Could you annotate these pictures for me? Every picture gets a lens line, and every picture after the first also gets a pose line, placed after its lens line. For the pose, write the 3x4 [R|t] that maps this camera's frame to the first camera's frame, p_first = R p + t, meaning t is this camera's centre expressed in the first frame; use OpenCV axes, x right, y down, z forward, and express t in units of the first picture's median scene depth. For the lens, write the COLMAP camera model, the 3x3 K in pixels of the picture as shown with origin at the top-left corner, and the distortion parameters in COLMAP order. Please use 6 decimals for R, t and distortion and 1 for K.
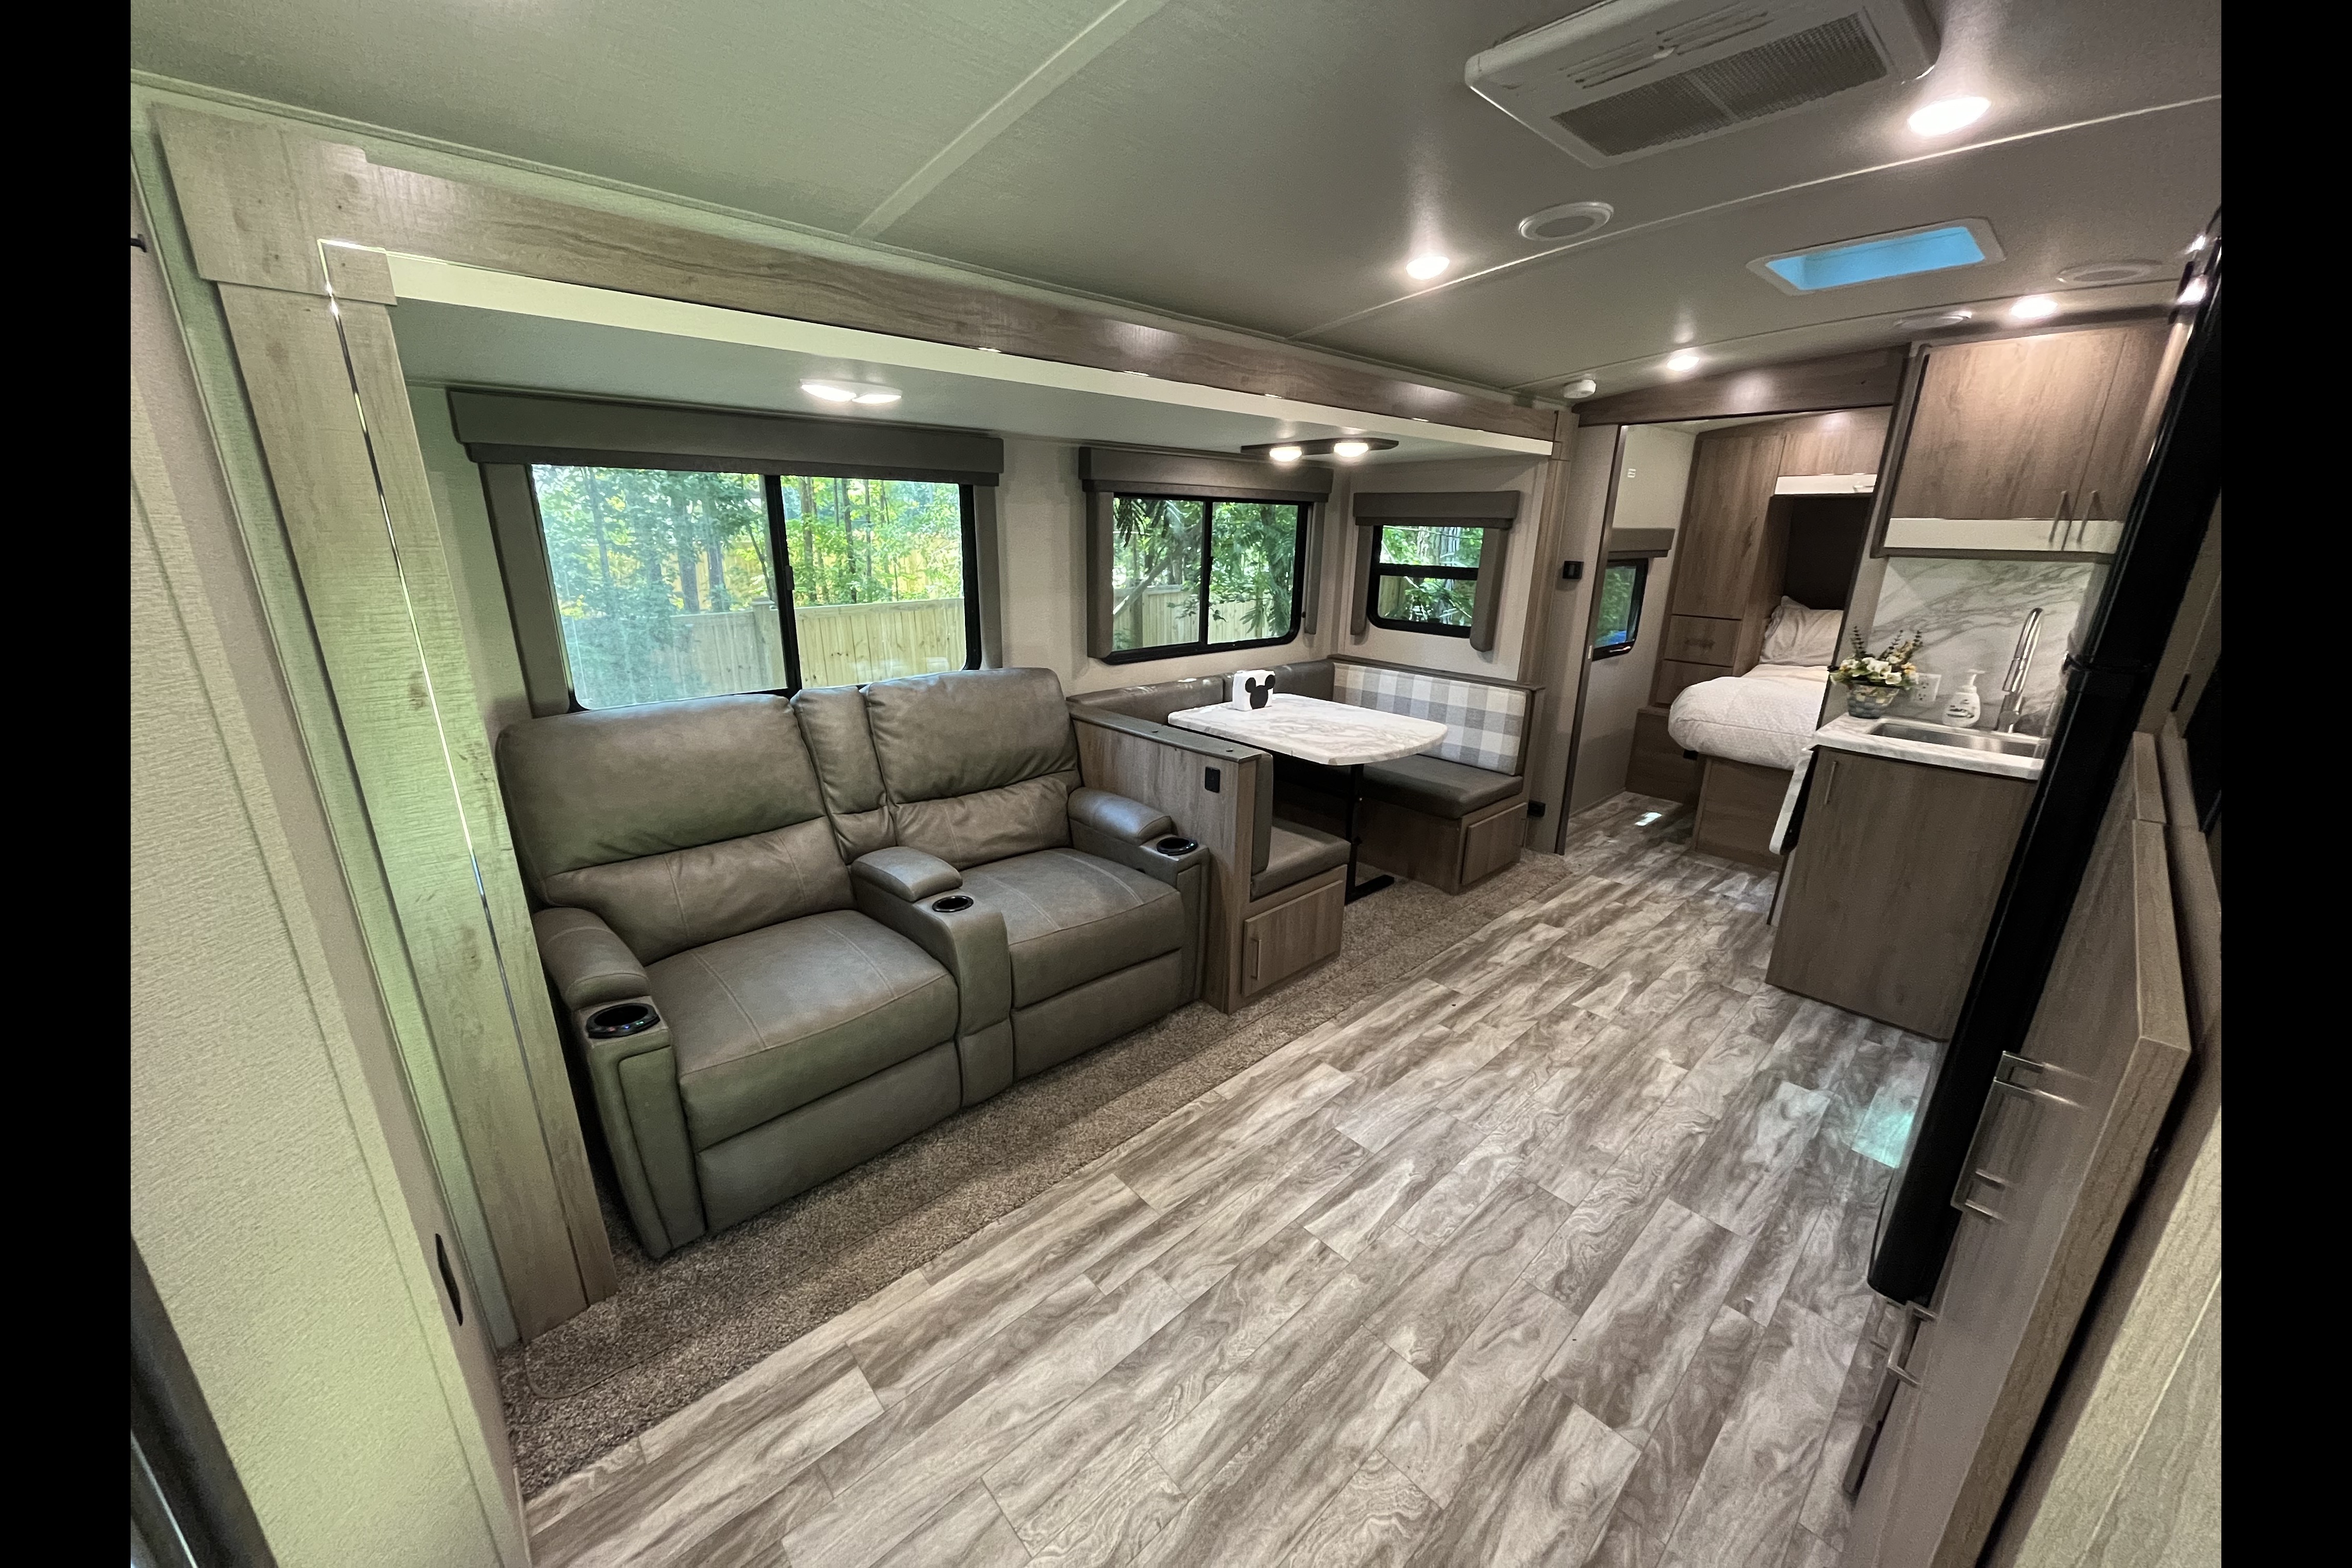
lens RADIAL K [[848.0, 0, 1182.4], [0, 848.0, 787.6], [0, 0, 1]] dist [-0.002696, -0.000282]
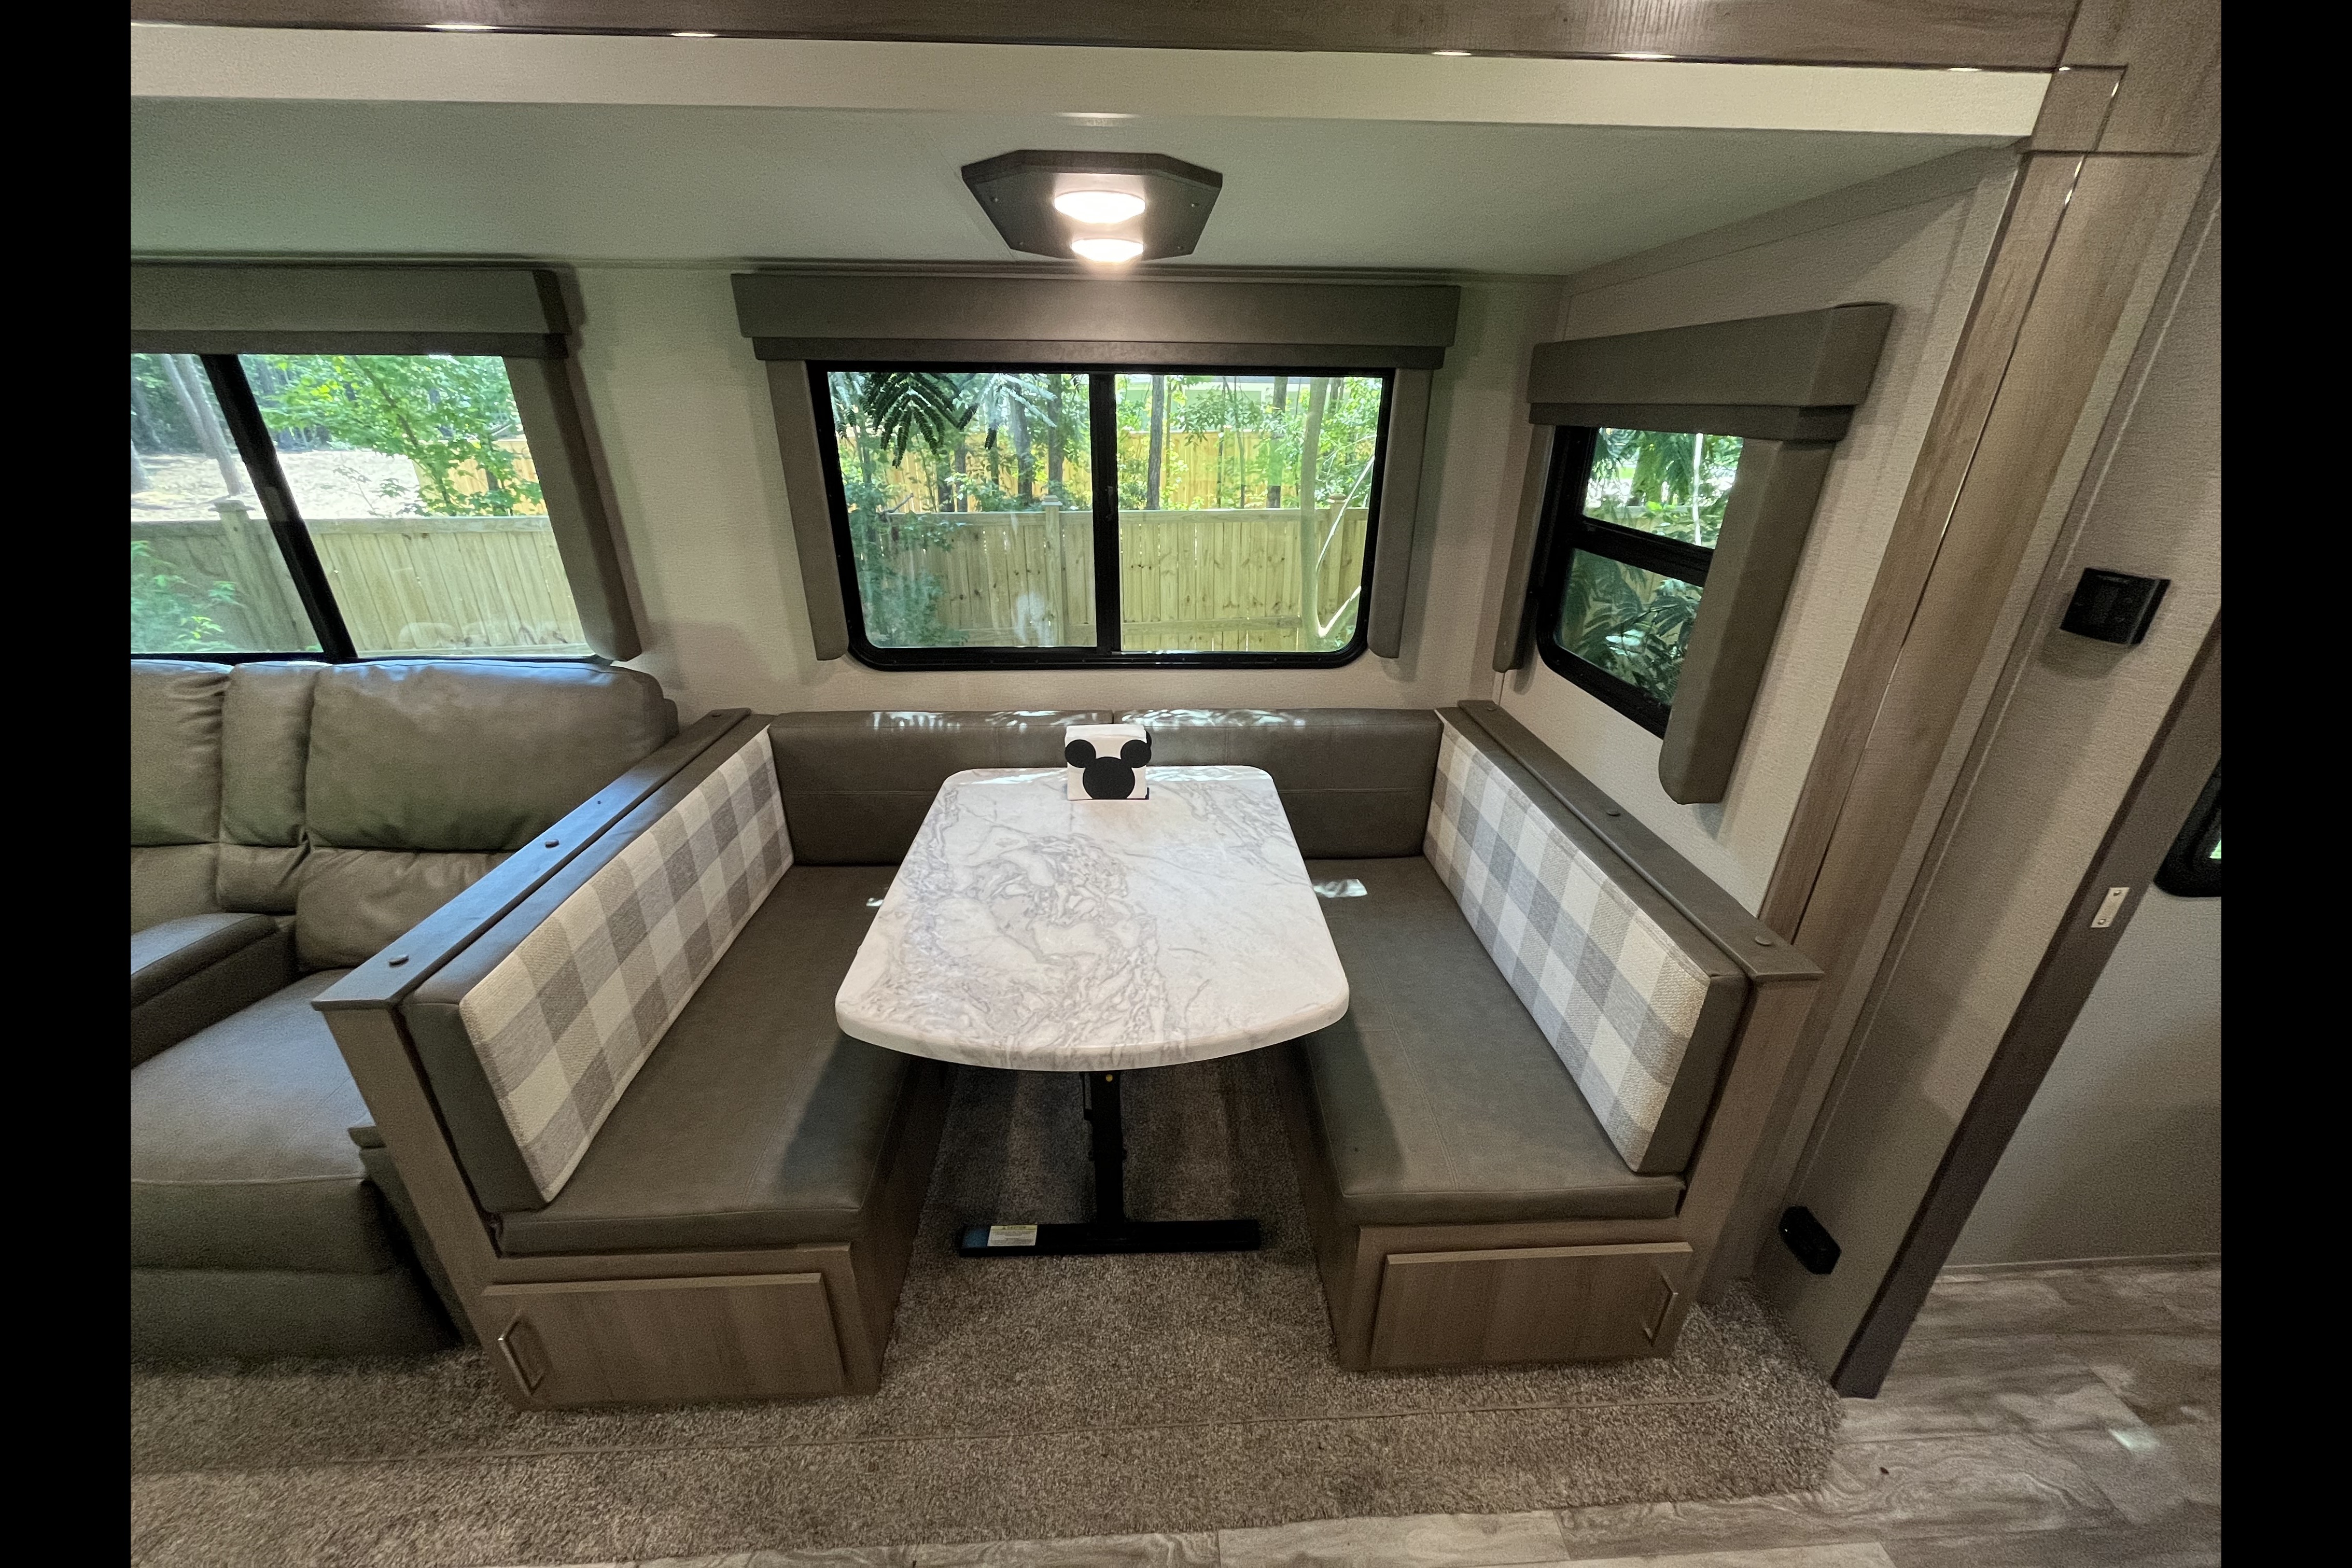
lens RADIAL K [[848.0, 0, 1167.8], [0, 848.0, 789.0], [0, 0, 1]] dist [-0.002696, -0.000282]
pose [[0.764976, 0.259156, -0.589619, 0.405817], [-0.187871, 0.965447, 0.180598, -0.193284], [0.616049, -0.027381, 0.787232, 0.605525]]
